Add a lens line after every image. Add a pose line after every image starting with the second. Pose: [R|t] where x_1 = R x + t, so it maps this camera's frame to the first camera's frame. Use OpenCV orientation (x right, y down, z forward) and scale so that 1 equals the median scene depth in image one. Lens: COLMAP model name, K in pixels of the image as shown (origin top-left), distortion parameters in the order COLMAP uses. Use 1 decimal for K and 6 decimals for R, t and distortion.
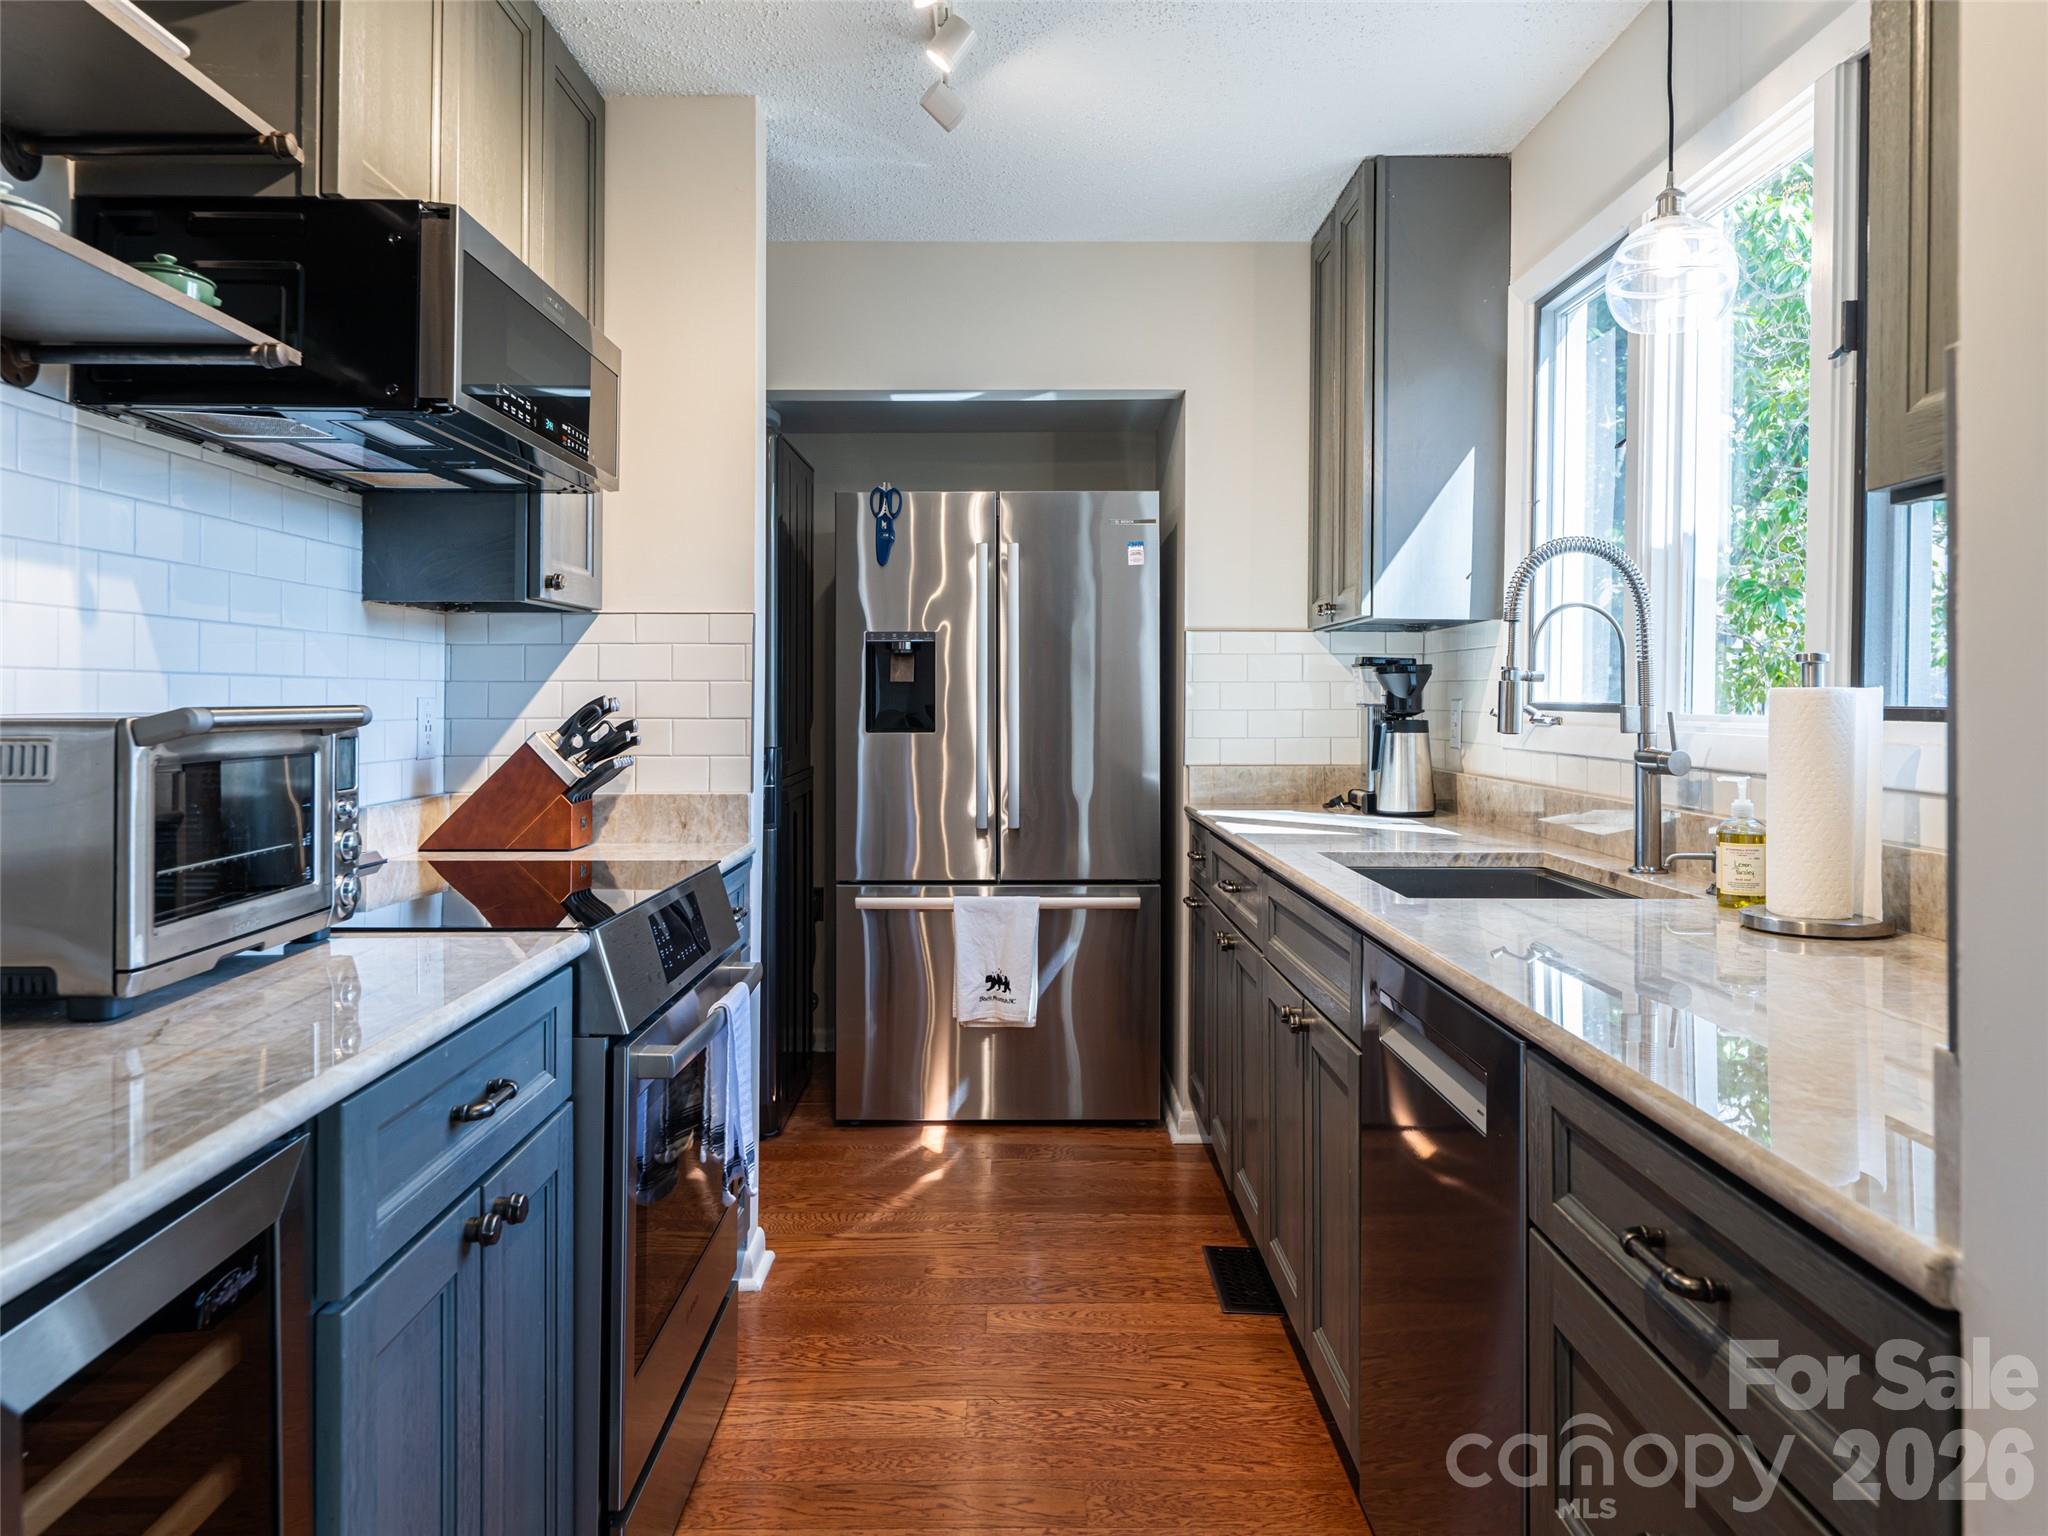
lens RADIAL K [[1442.8, 0, 1035.6], [0, 1442.8, 705.2], [0, 0, 1]] dist [-0.003414, 0.001408]
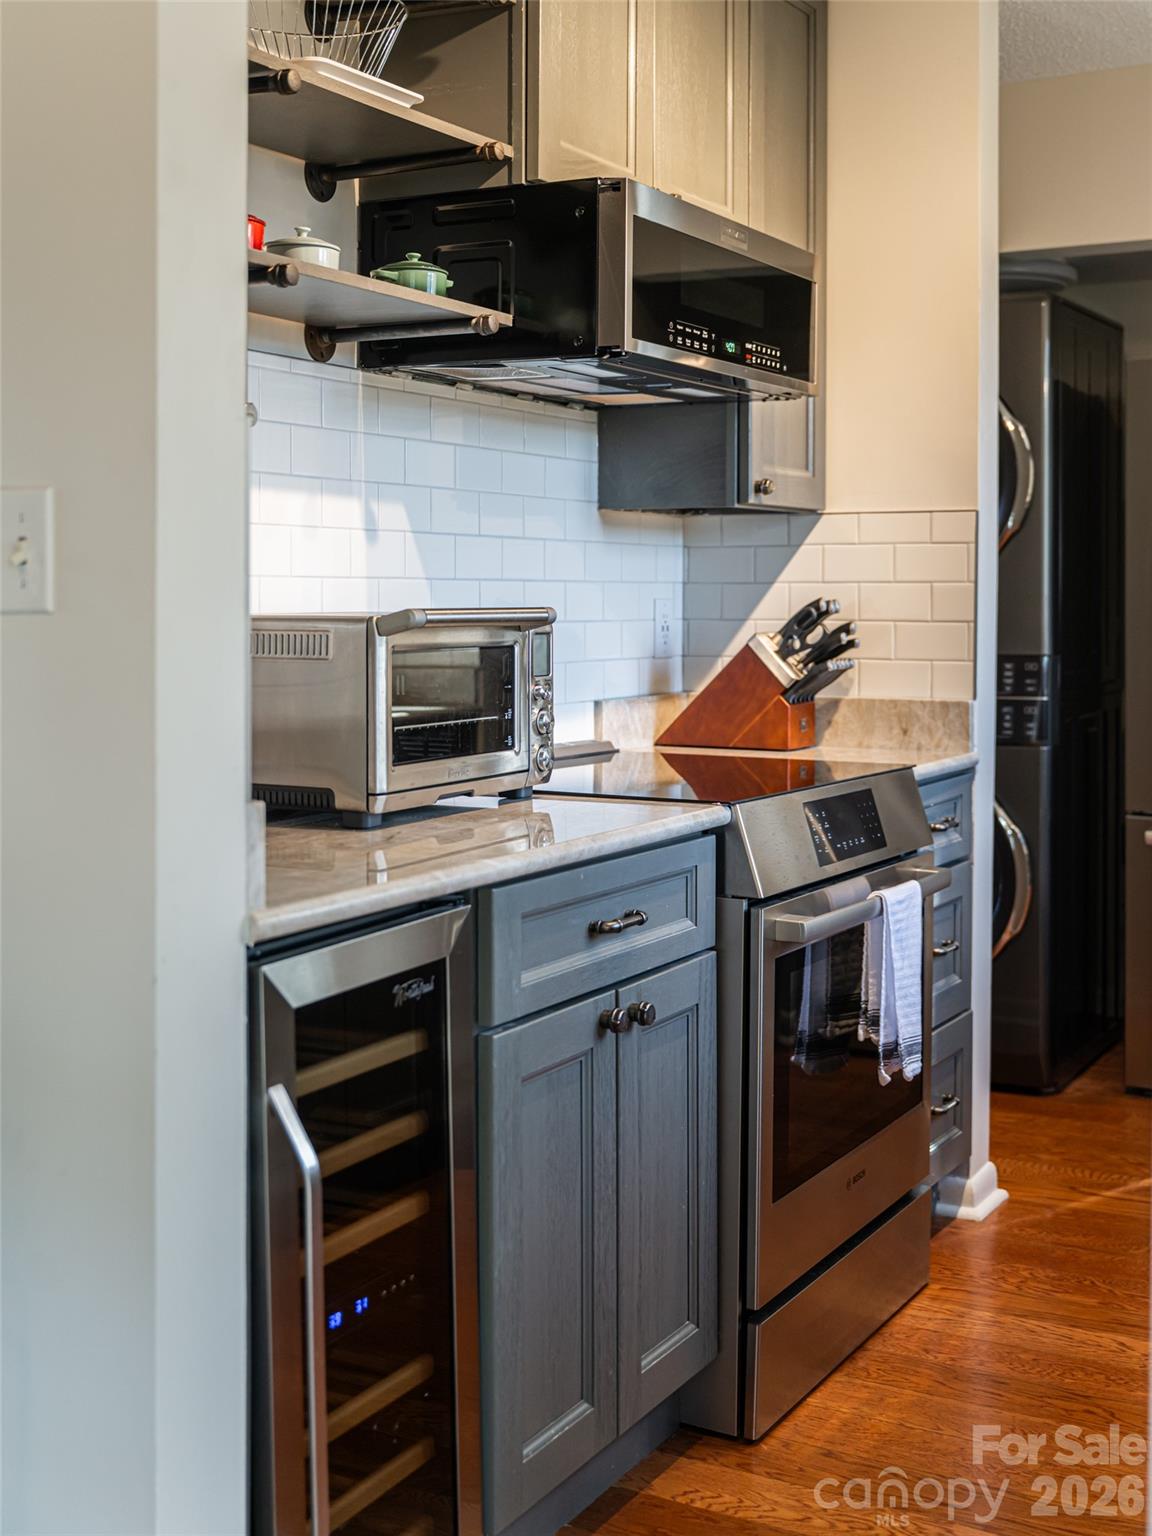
lens RADIAL K [[1953.7, 0, 576.8], [0, 1953.7, 766.6], [0, 0, 1]] dist [-0.037557, 0.000000]
pose [[0.868134, 0.045476, -0.494241, 0.336510], [-0.004575, 0.996484, 0.083653, -0.003371], [0.496308, -0.070361, 0.865290, -0.386161]]
